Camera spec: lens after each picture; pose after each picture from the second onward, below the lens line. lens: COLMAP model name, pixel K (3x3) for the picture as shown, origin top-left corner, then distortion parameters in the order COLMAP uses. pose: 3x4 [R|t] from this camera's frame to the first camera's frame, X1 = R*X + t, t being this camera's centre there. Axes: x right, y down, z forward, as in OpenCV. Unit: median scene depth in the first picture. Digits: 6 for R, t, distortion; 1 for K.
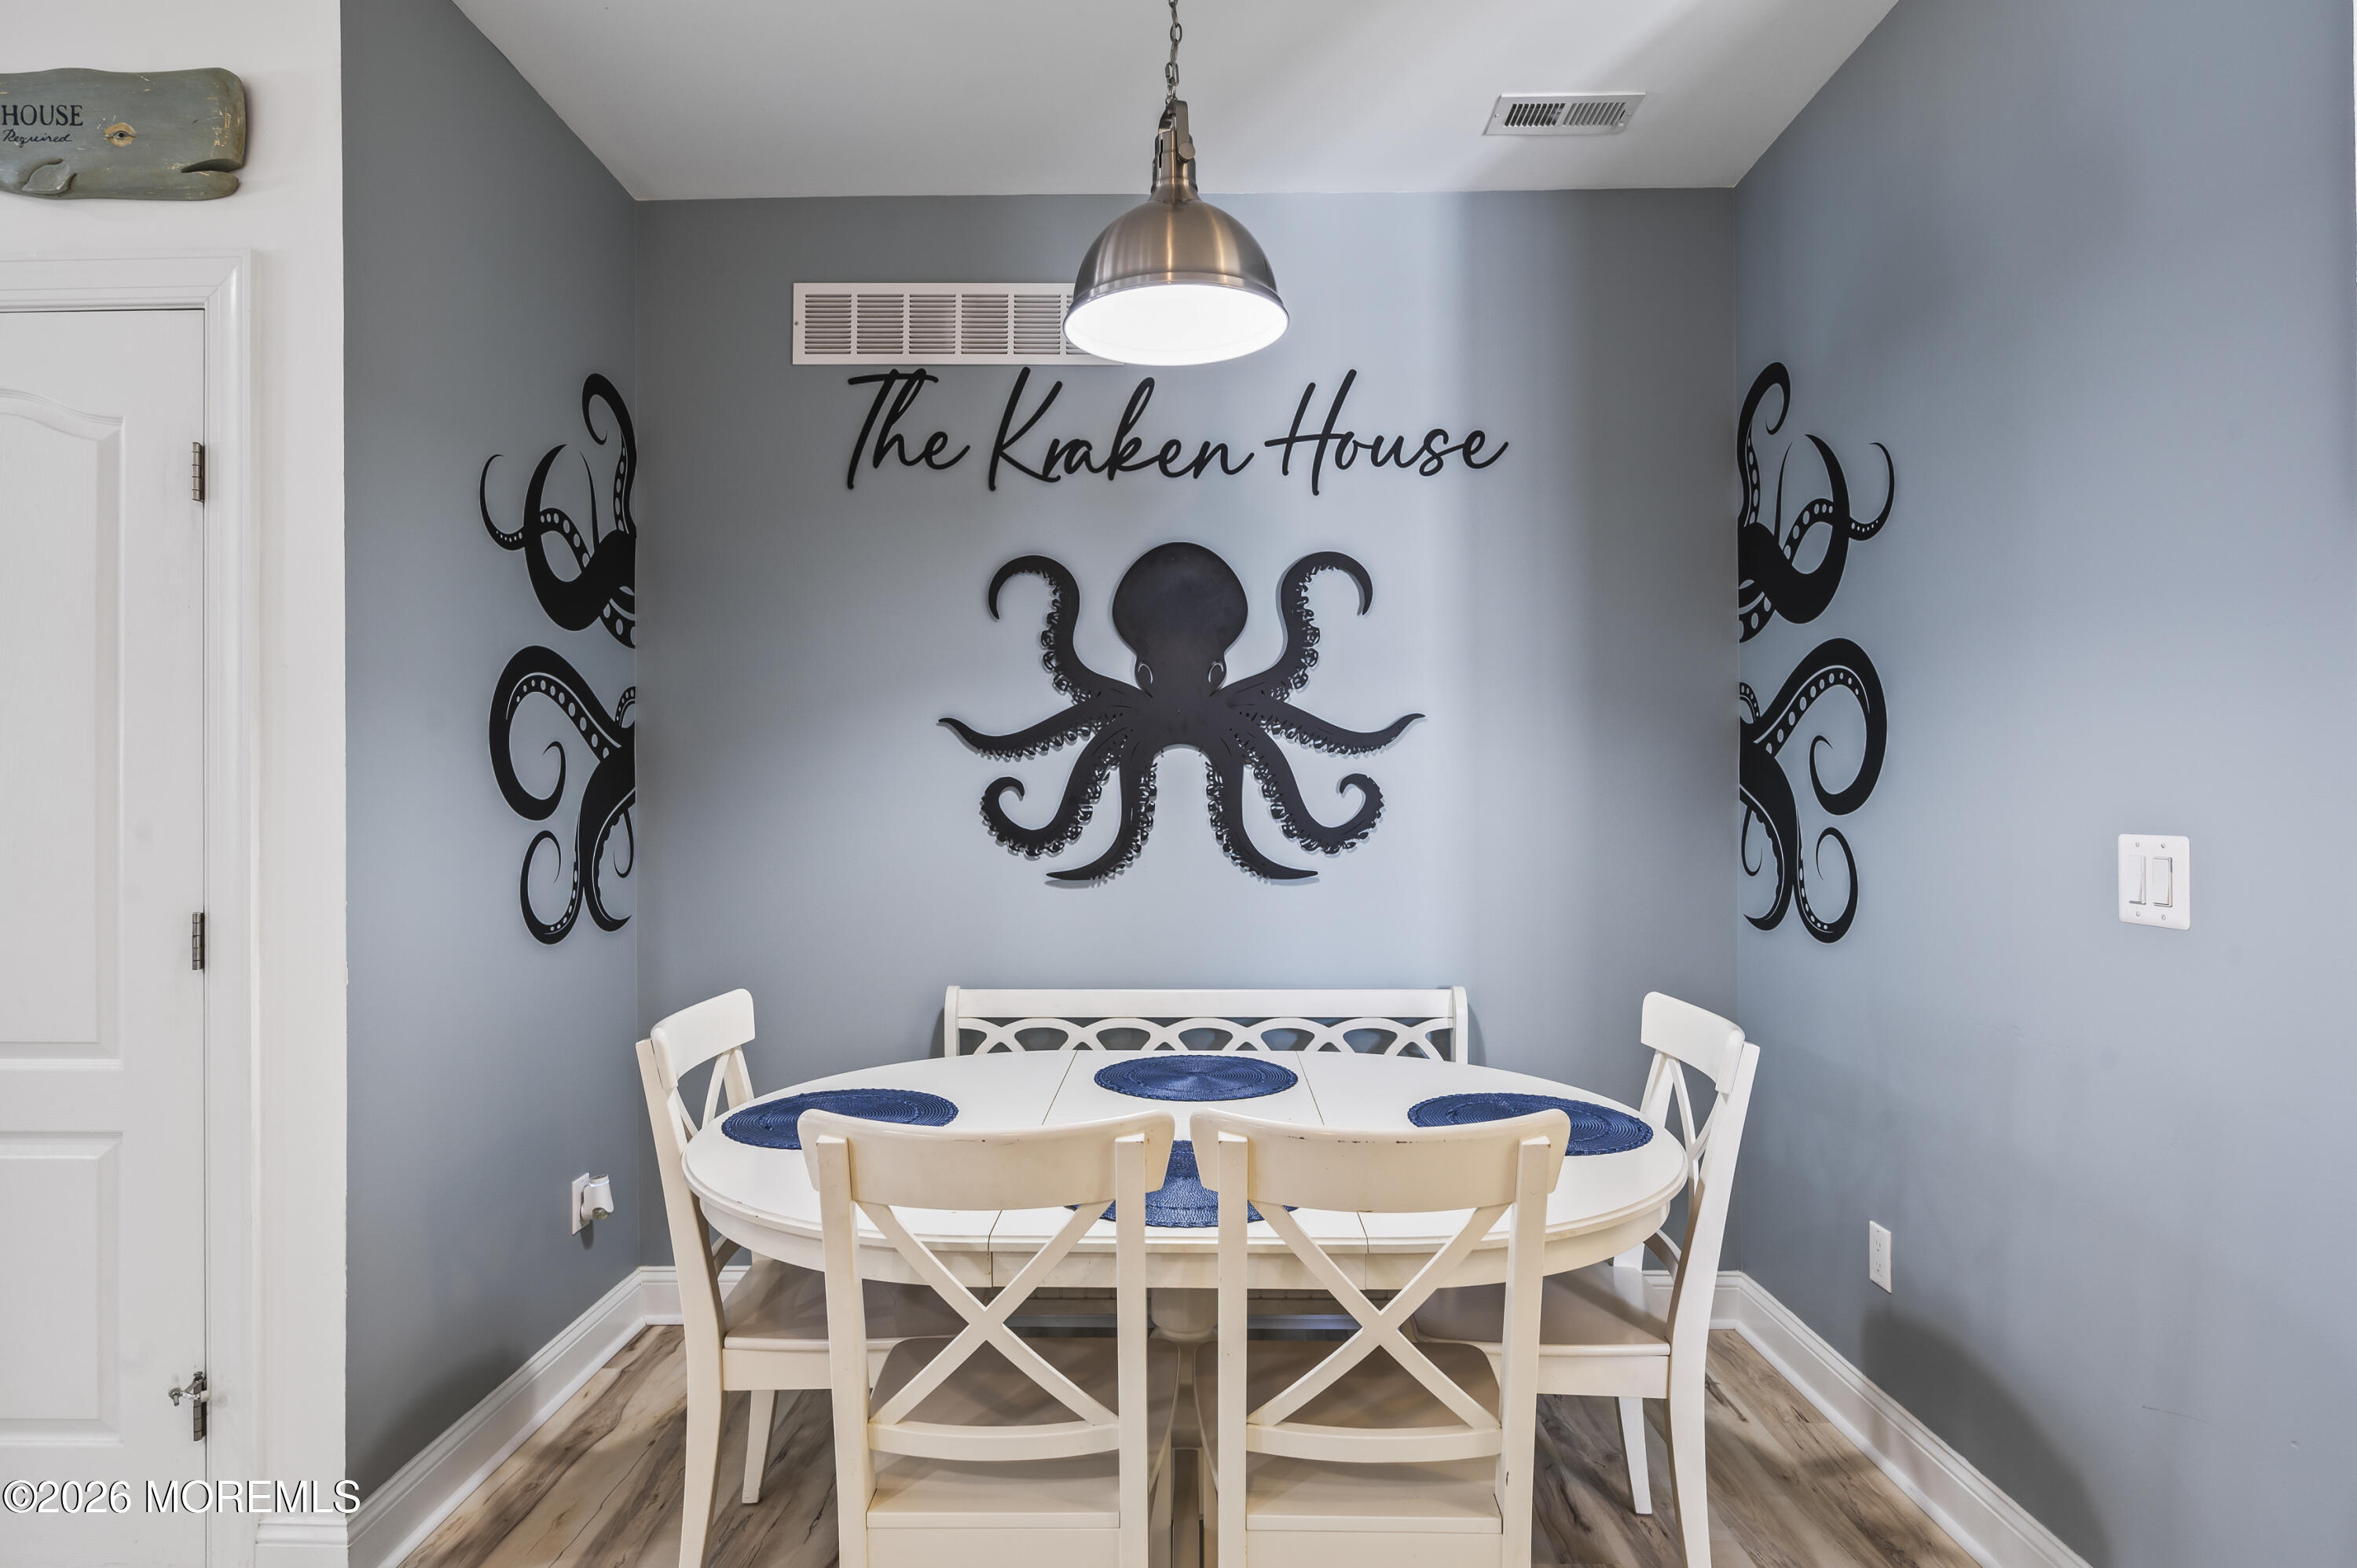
lens RADIAL K [[1268.6, 0, 1176.2], [0, 1268.6, 796.0], [0, 0, 1]] dist [0.000454, 0.000535]
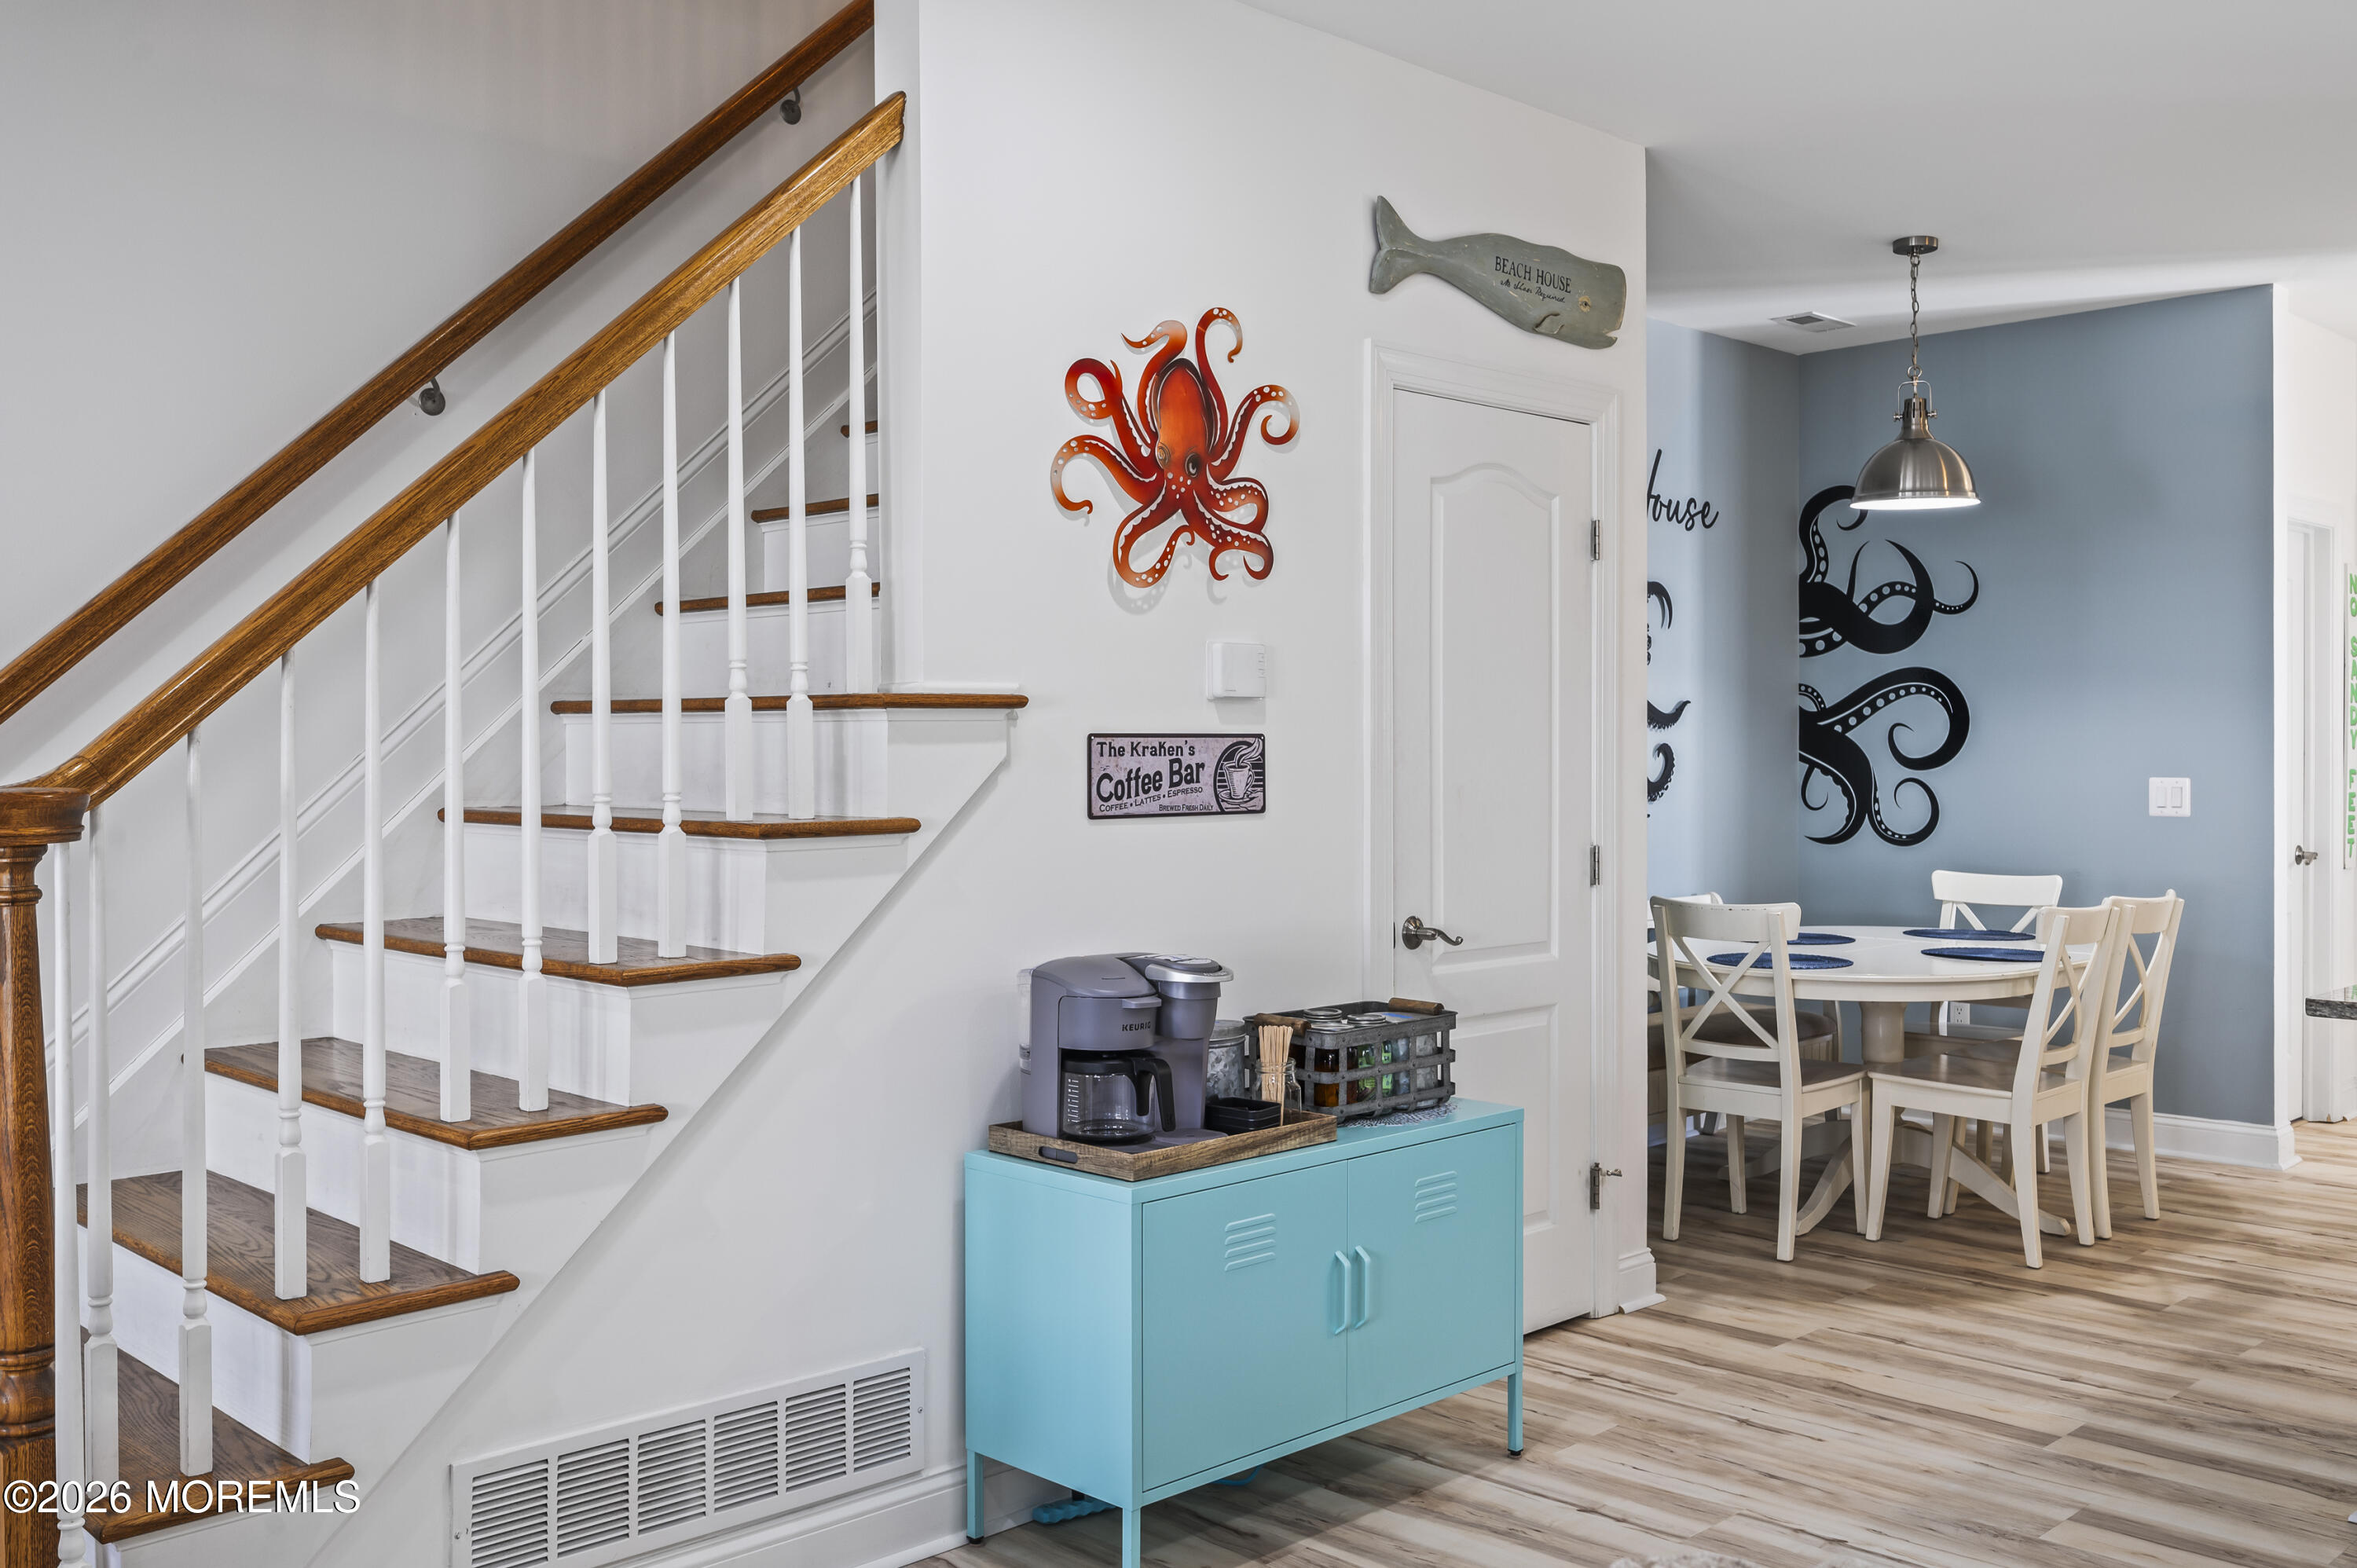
lens RADIAL K [[2073.6, 0, 1178.8], [0, 2073.6, 775.6], [0, 0, 1]] dist [-0.014223, -0.001104]
pose [[0.699405, -0.008975, 0.714669, -1.942702], [-0.002340, 0.999887, 0.014847, -0.015110], [-0.714722, -0.012056, 0.699305, -0.214820]]
